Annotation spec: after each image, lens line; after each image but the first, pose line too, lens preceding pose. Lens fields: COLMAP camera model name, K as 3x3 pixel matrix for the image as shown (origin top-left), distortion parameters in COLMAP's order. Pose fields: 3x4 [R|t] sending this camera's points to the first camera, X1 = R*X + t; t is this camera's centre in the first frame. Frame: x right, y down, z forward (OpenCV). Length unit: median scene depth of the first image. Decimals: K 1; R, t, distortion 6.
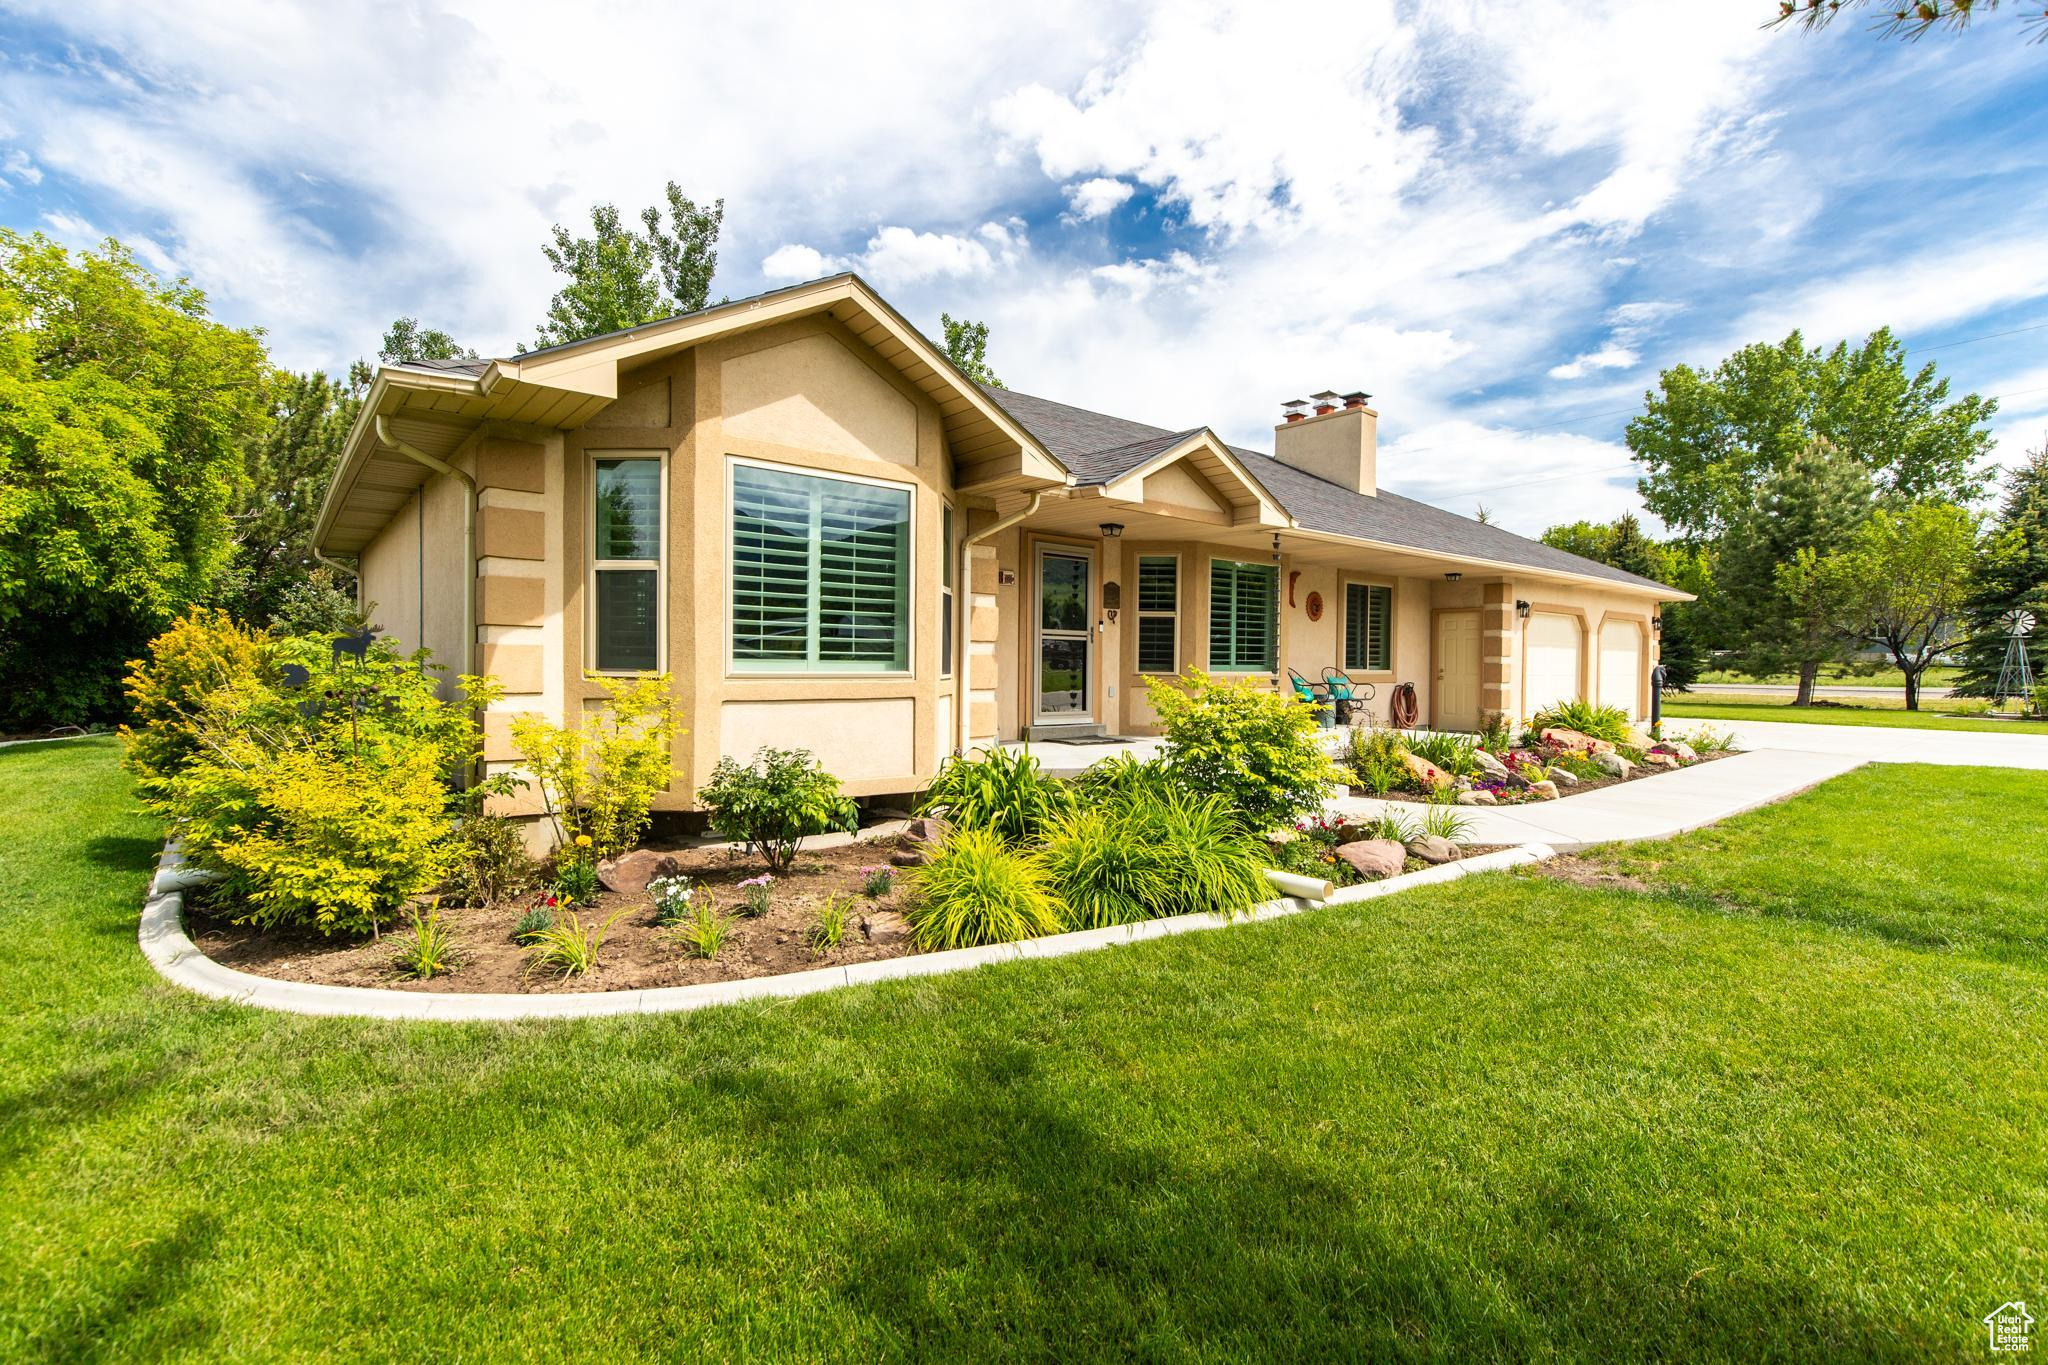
lens RADIAL K [[915.4, 0, 1028.2], [0, 915.4, 684.2], [0, 0, 1]] dist [0.004171, 0.000316]
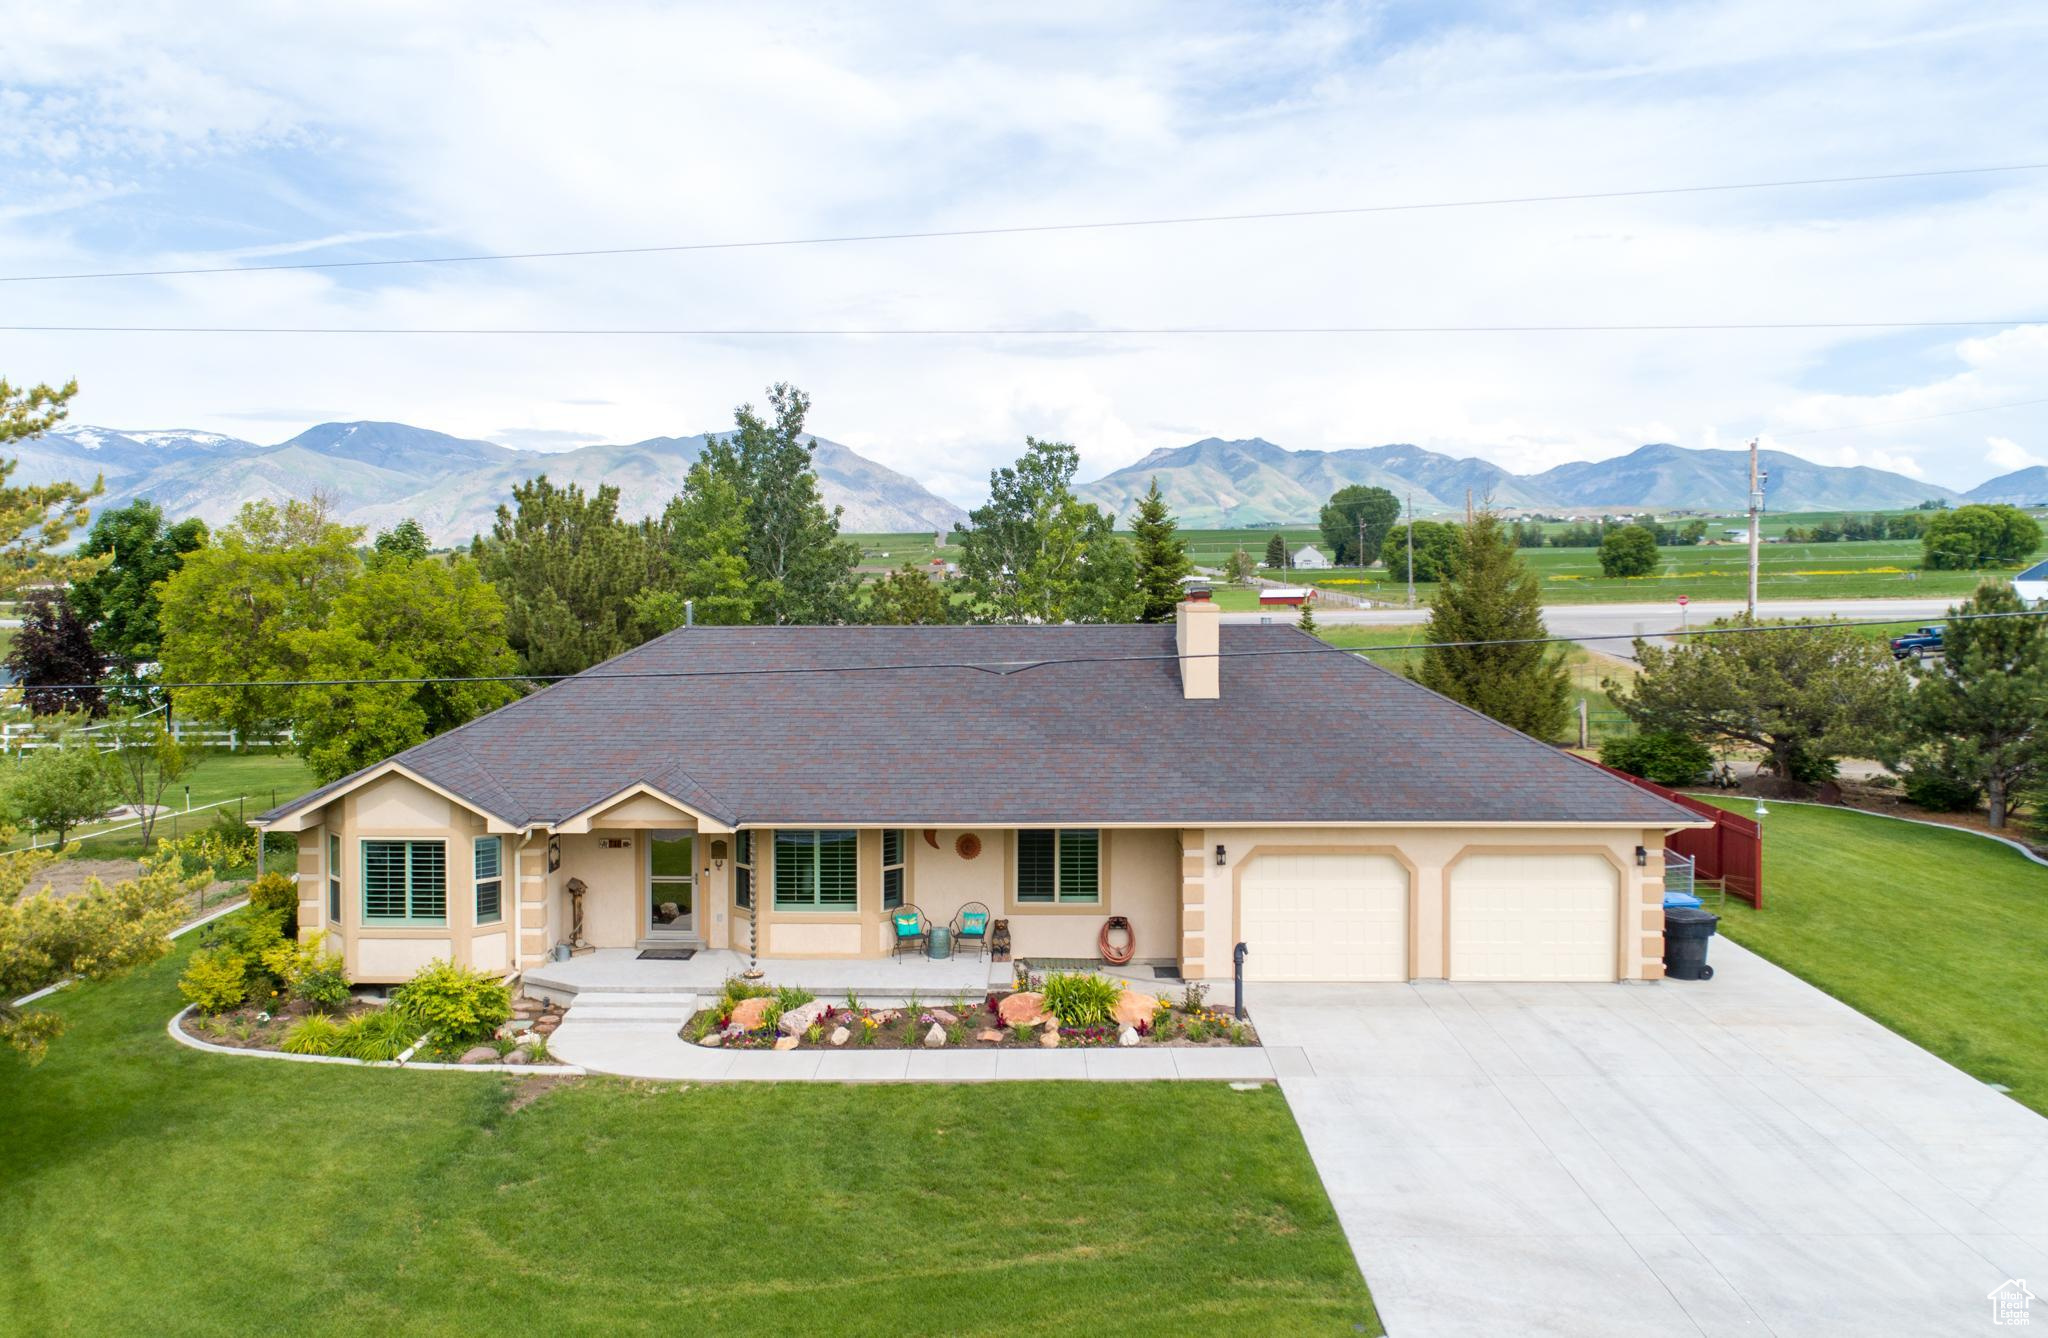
lens RADIAL K [[1600.1, 0, 995.0], [0, 1600.1, 577.3], [0, 0, 1]] dist [-0.020498, 0.012618]
pose [[0.745703, -0.006382, -0.666248, 3.371477], [-0.002011, 0.999928, -0.011829, -0.802658], [0.666276, 0.010161, 0.745636, -0.920808]]
